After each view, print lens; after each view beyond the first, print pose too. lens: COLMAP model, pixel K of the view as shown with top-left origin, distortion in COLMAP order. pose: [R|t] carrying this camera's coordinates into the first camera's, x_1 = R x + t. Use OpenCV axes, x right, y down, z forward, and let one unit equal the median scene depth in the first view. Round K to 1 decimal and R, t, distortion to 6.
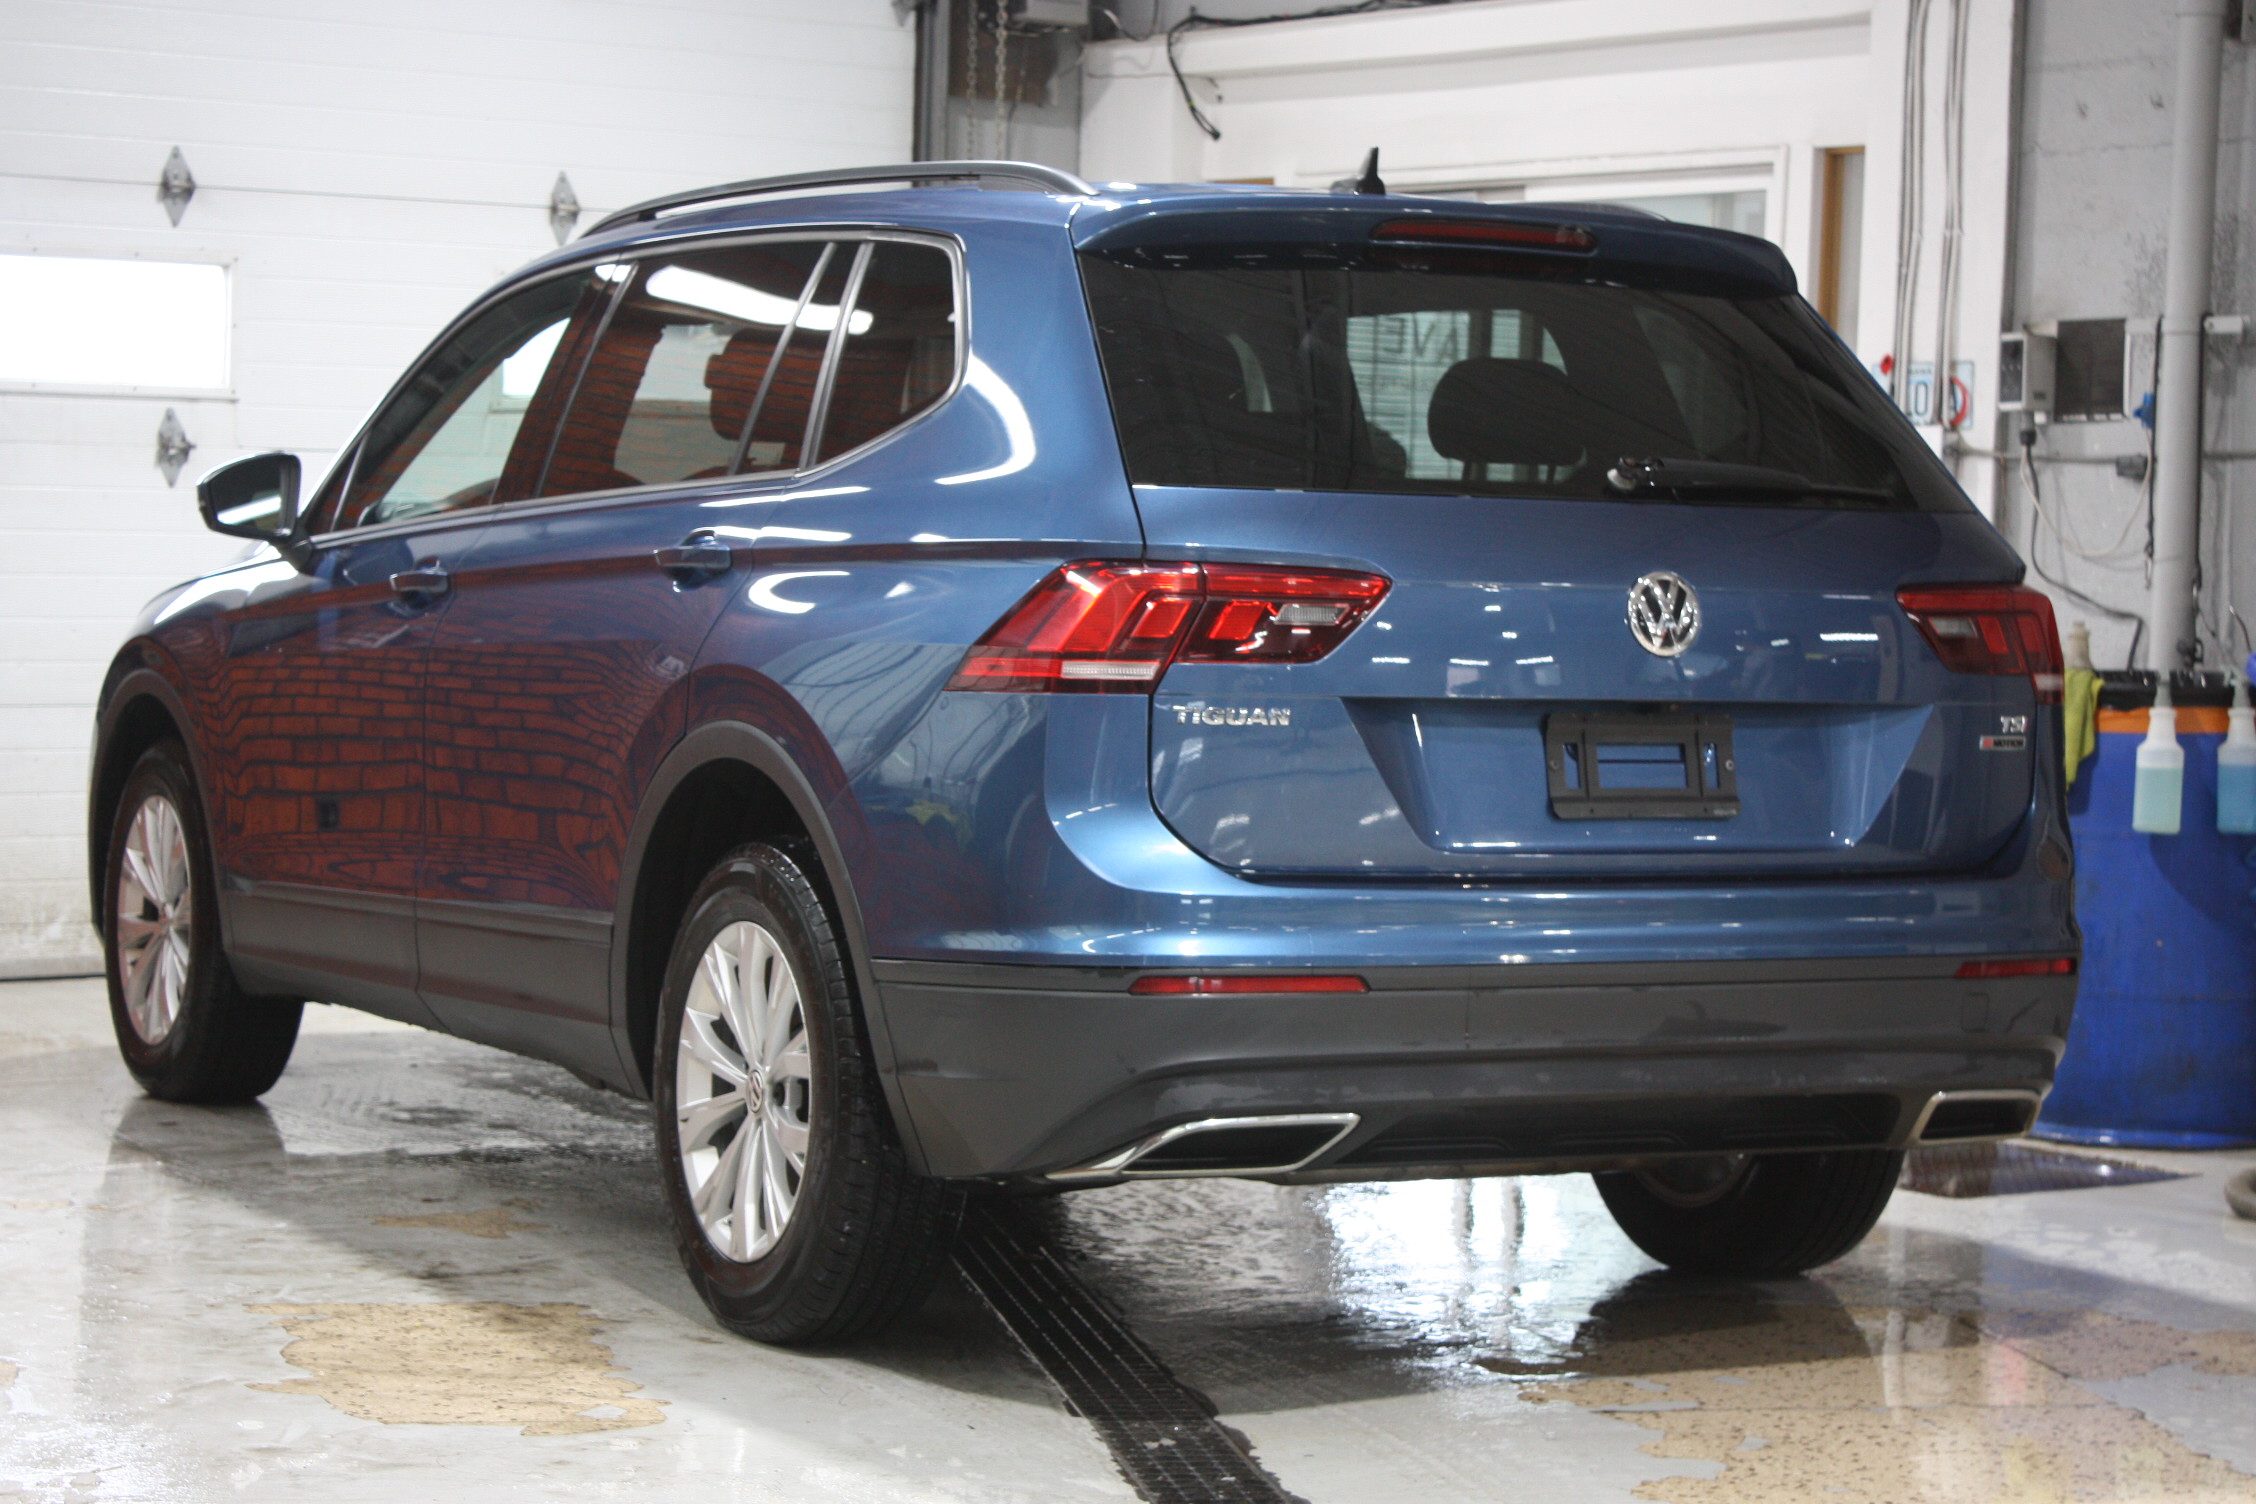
lens RADIAL K [[4897.1, 0, 1126.9], [0, 4897.1, 753.3], [0, 0, 1]] dist [0.060345, 0.000000]
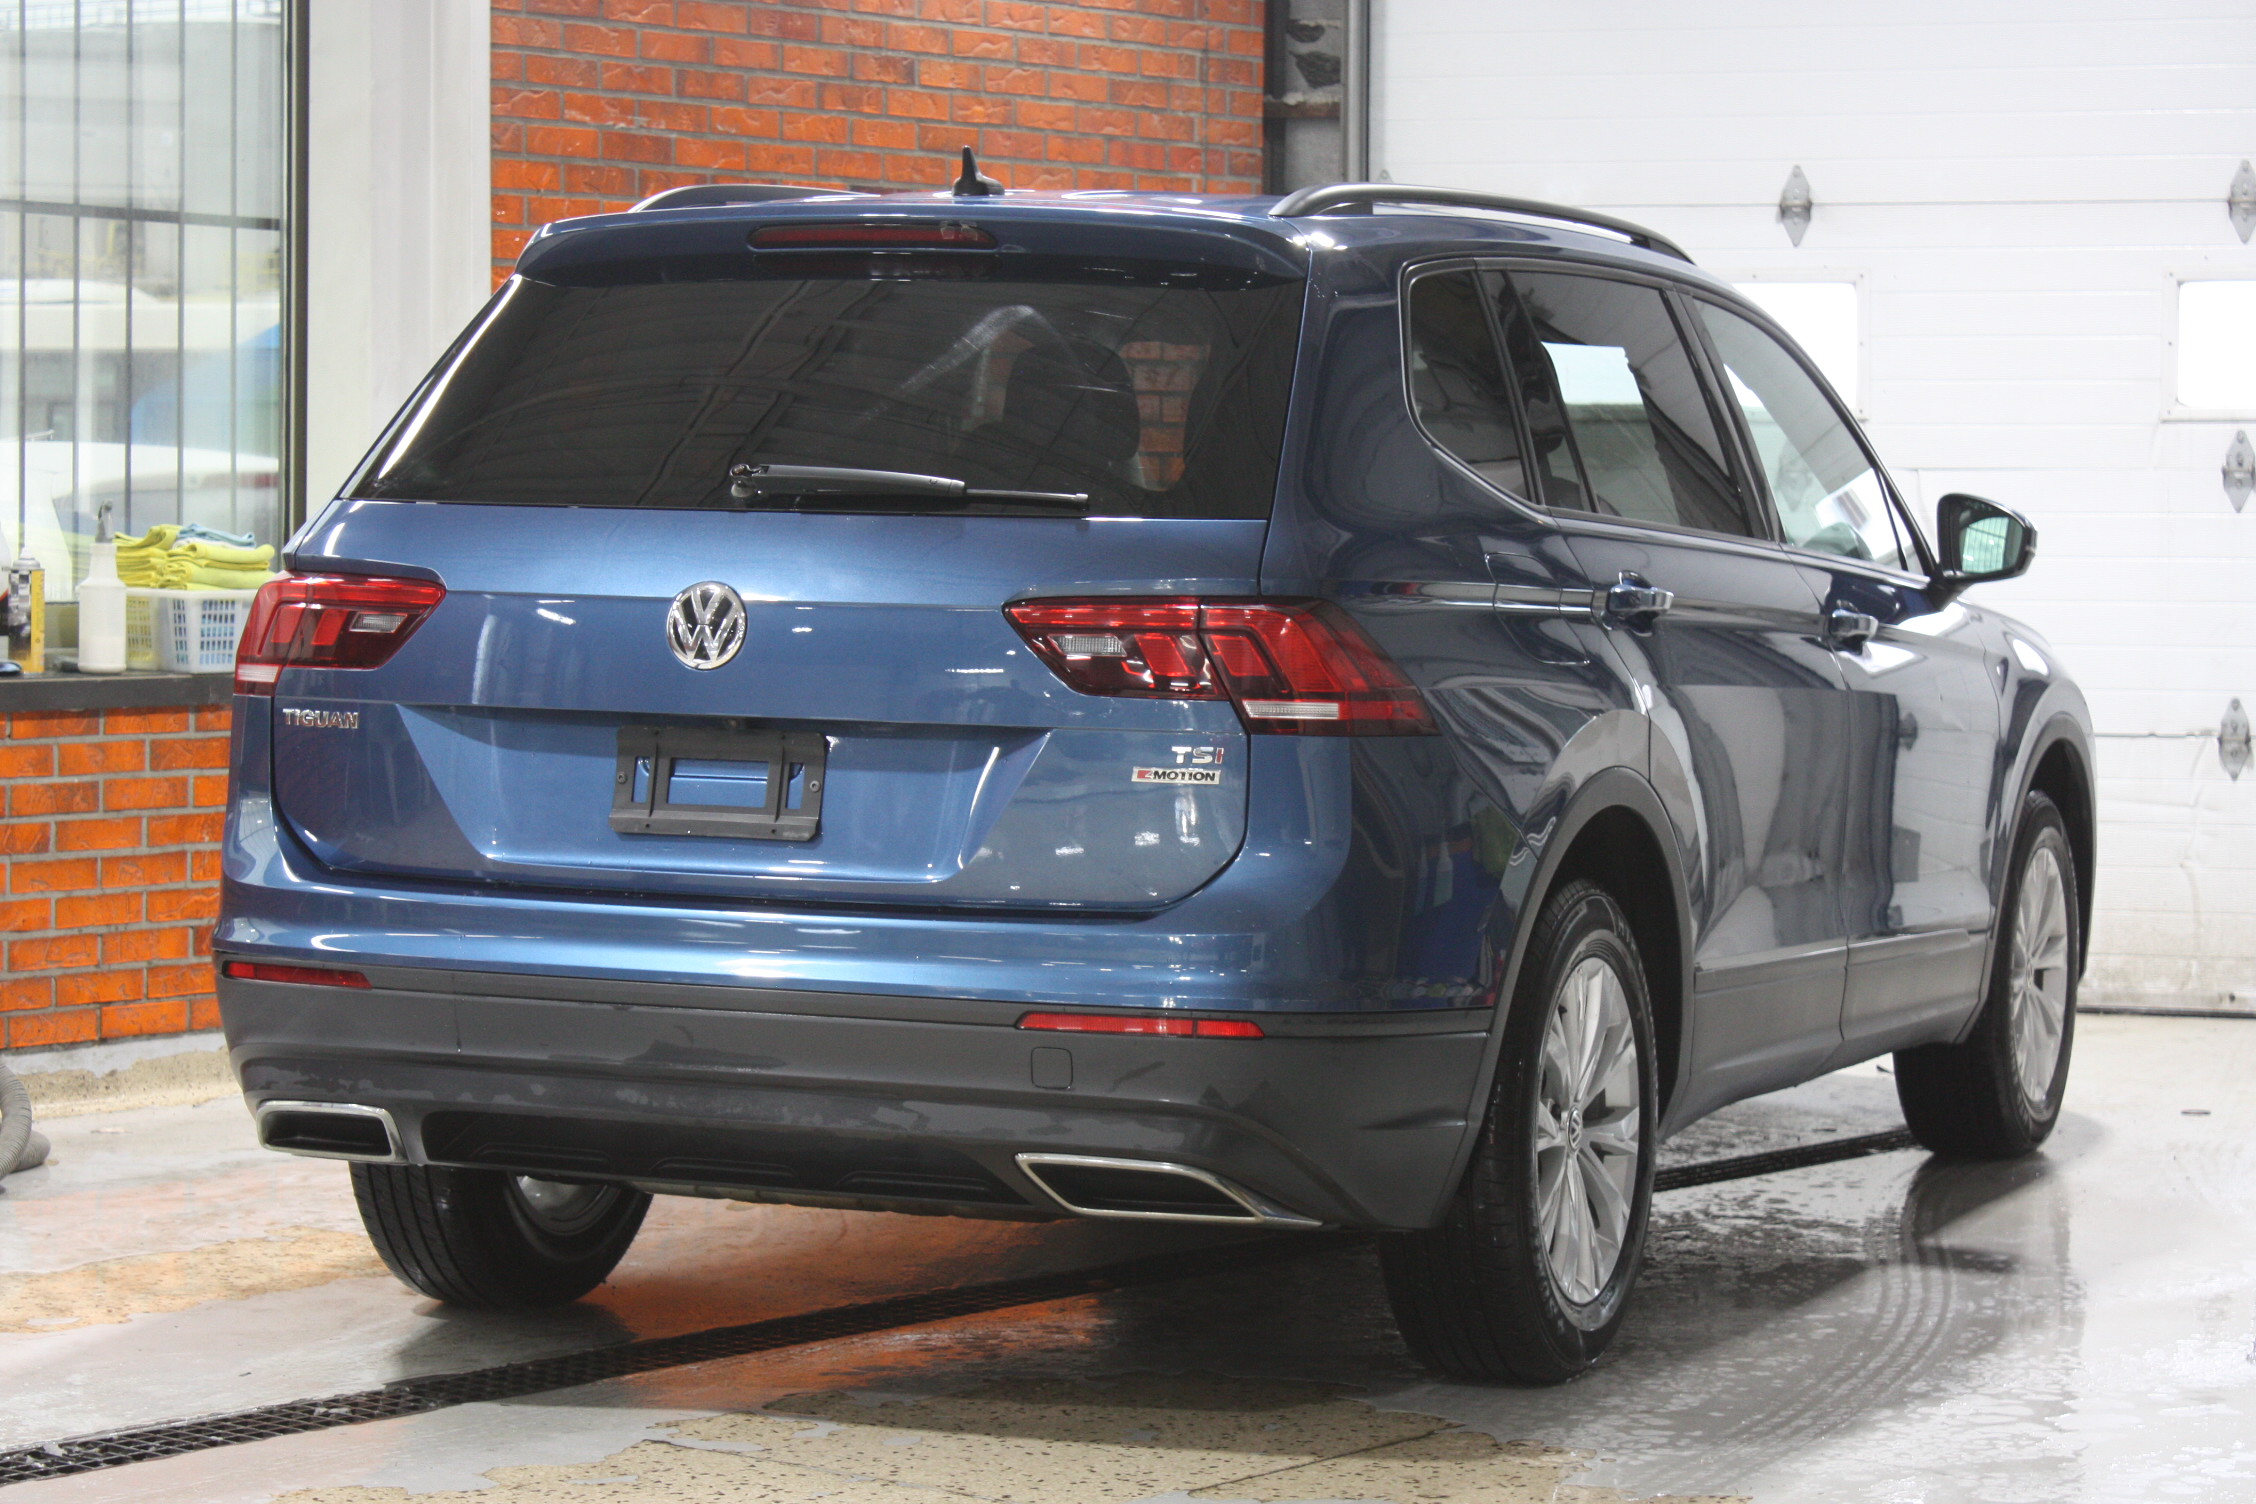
lens RADIAL K [[5430.9, 0, 1131.2], [0, 5430.9, 748.7], [0, 0, 1]] dist [0.086550, 0.000000]
pose [[0.640538, 0.024744, -0.767528, 0.986826], [-0.036159, 0.999344, 0.002041, -0.009311], [0.767075, 0.026446, 0.641012, 0.375650]]
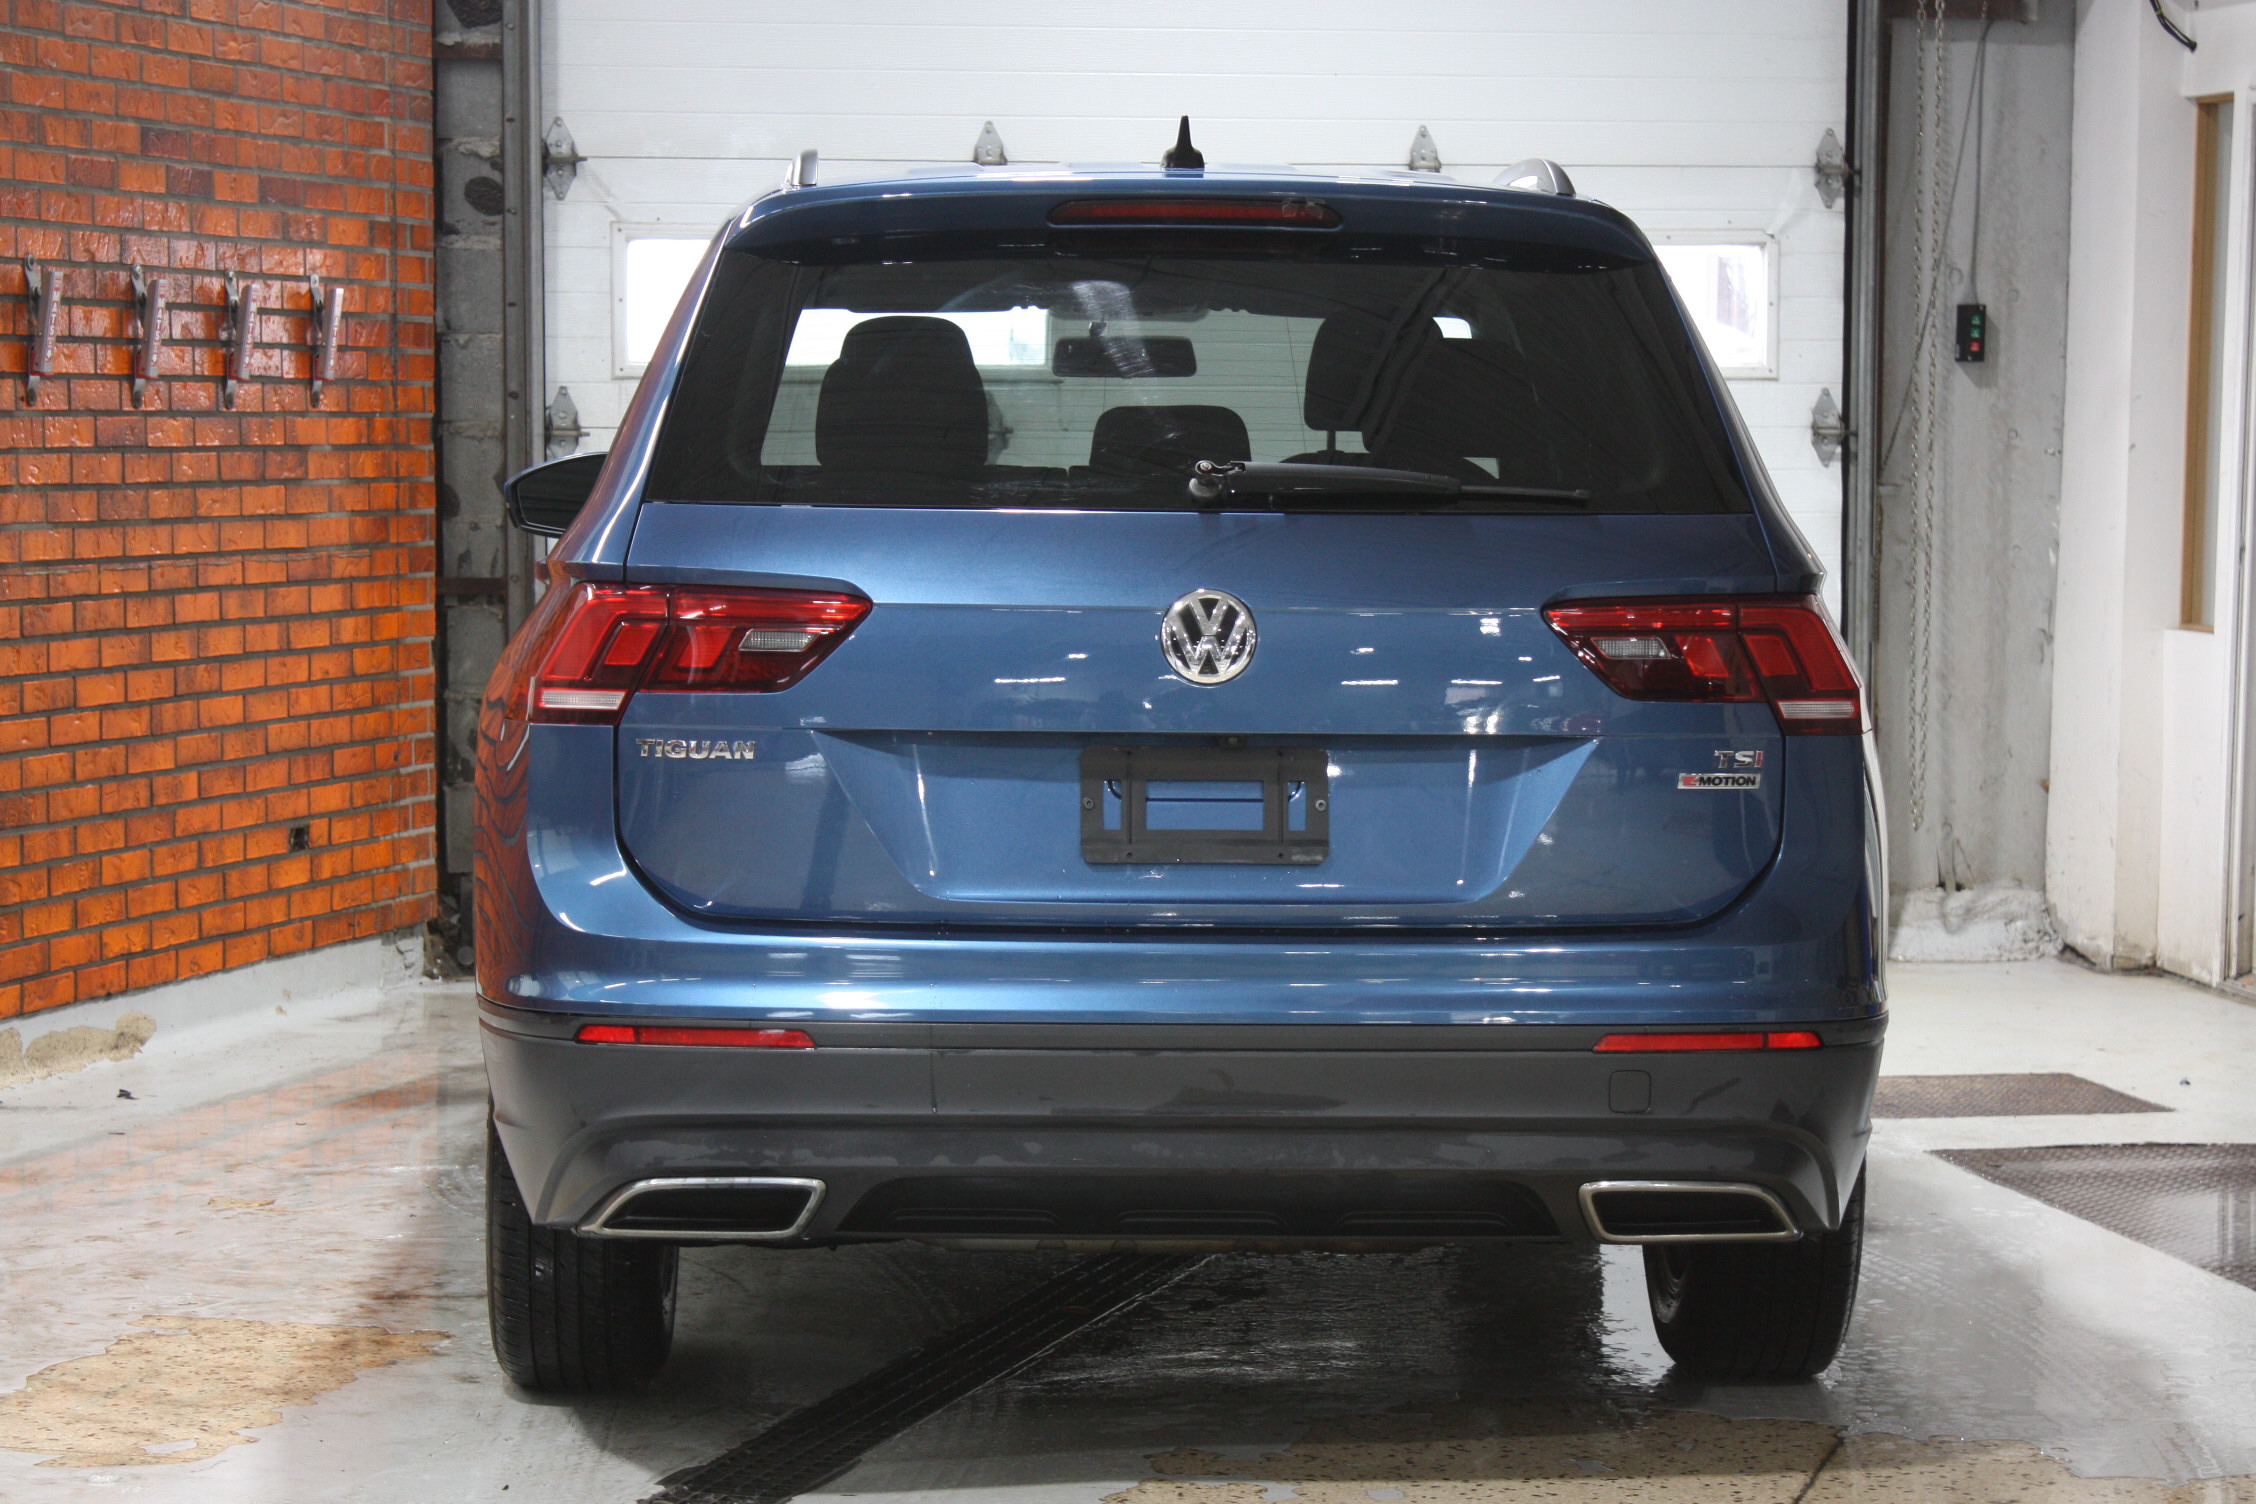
lens RADIAL K [[5430.9, 0, 1185.9], [0, 5430.9, 795.6], [0, 0, 1]] dist [0.086550, 0.000000]
pose [[0.906526, 0.012036, -0.421978, 0.525183], [-0.006029, 0.999861, 0.015568, -0.014809], [0.422107, -0.011568, 0.906472, 0.095518]]
